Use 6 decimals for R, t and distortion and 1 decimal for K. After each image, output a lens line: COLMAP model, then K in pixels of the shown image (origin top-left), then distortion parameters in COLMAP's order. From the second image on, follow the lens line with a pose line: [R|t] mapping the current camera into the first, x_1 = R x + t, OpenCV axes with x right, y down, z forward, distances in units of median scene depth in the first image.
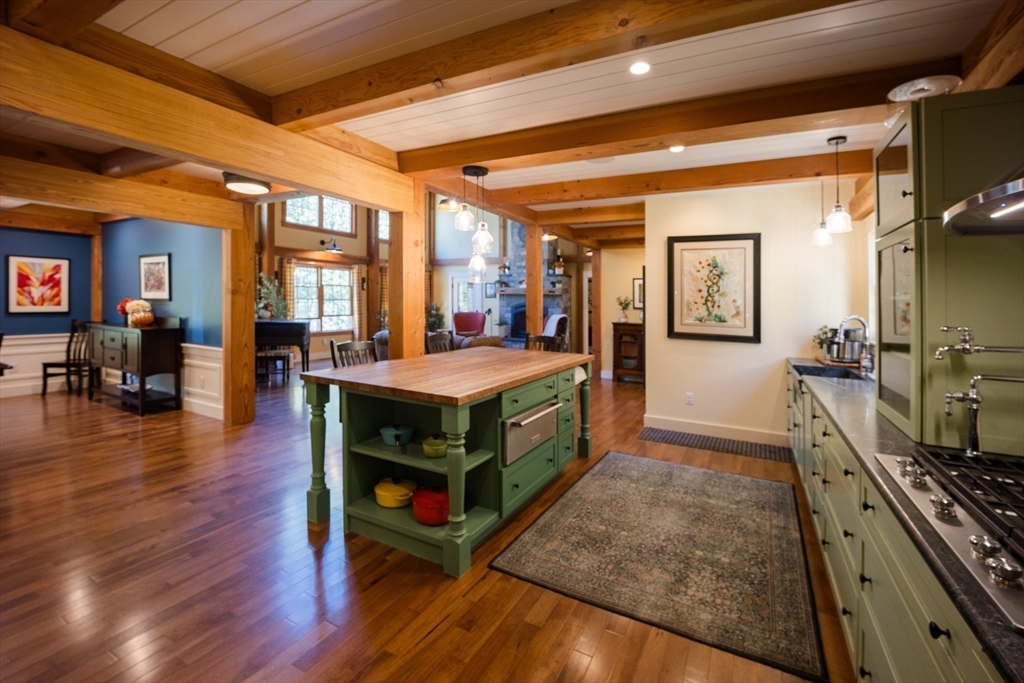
lens RADIAL K [[437.8, 0, 517.9], [0, 437.8, 308.8], [0, 0, 1]] dist [-0.000592, -0.000273]
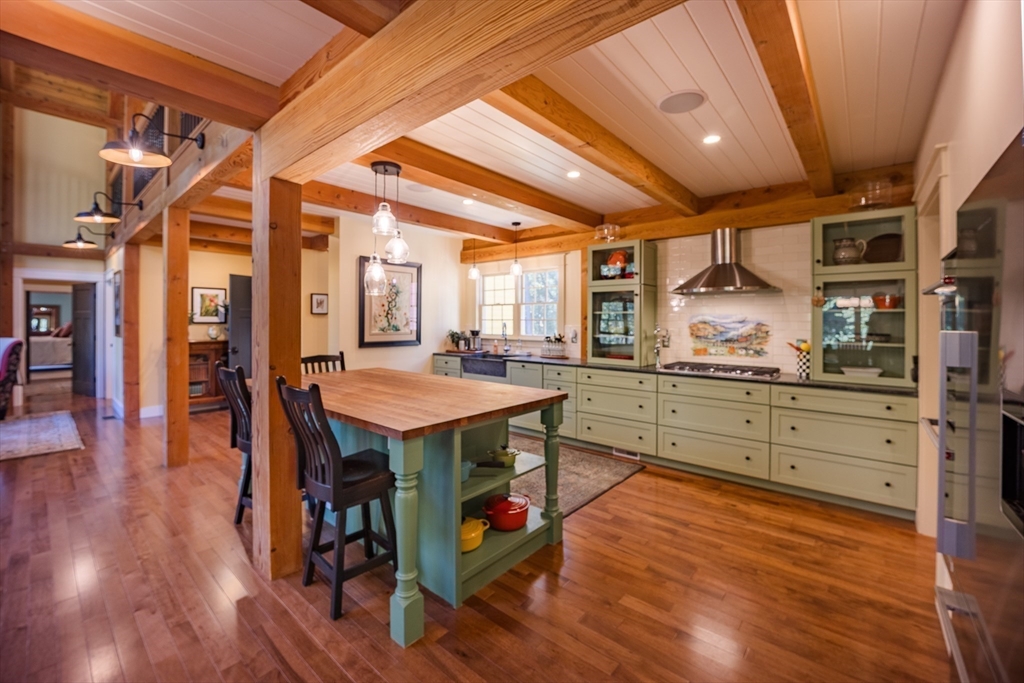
lens RADIAL K [[418.0, 0, 512.3], [0, 418.0, 318.7], [0, 0, 1]] dist [-0.015980, 0.000010]
pose [[0.230926, -0.018533, 0.972795, -0.285056], [0.021470, 0.999672, 0.013948, -0.006252], [-0.972734, 0.017665, 0.231248, 0.187471]]
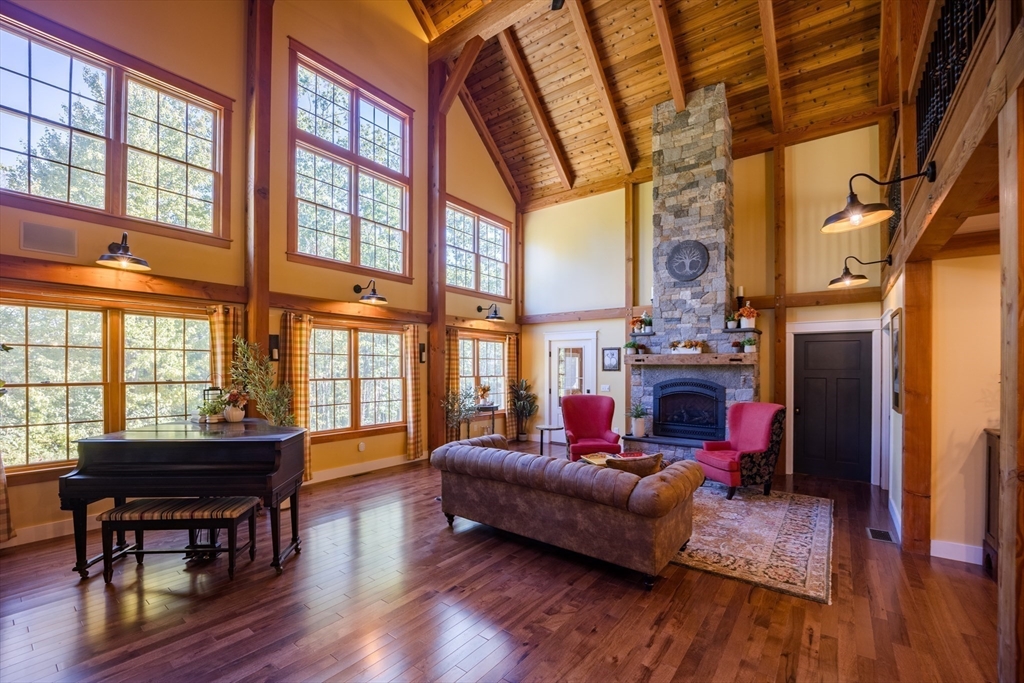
lens RADIAL K [[432.6, 0, 509.6], [0, 432.6, 368.1], [0, 0, 1]] dist [-0.014084, 0.000230]
pose [[0.984432, -0.016562, -0.174982, -0.122692], [0.013085, 0.999694, -0.021006, -0.021694], [0.175277, 0.018390, 0.984347, 0.423436]]
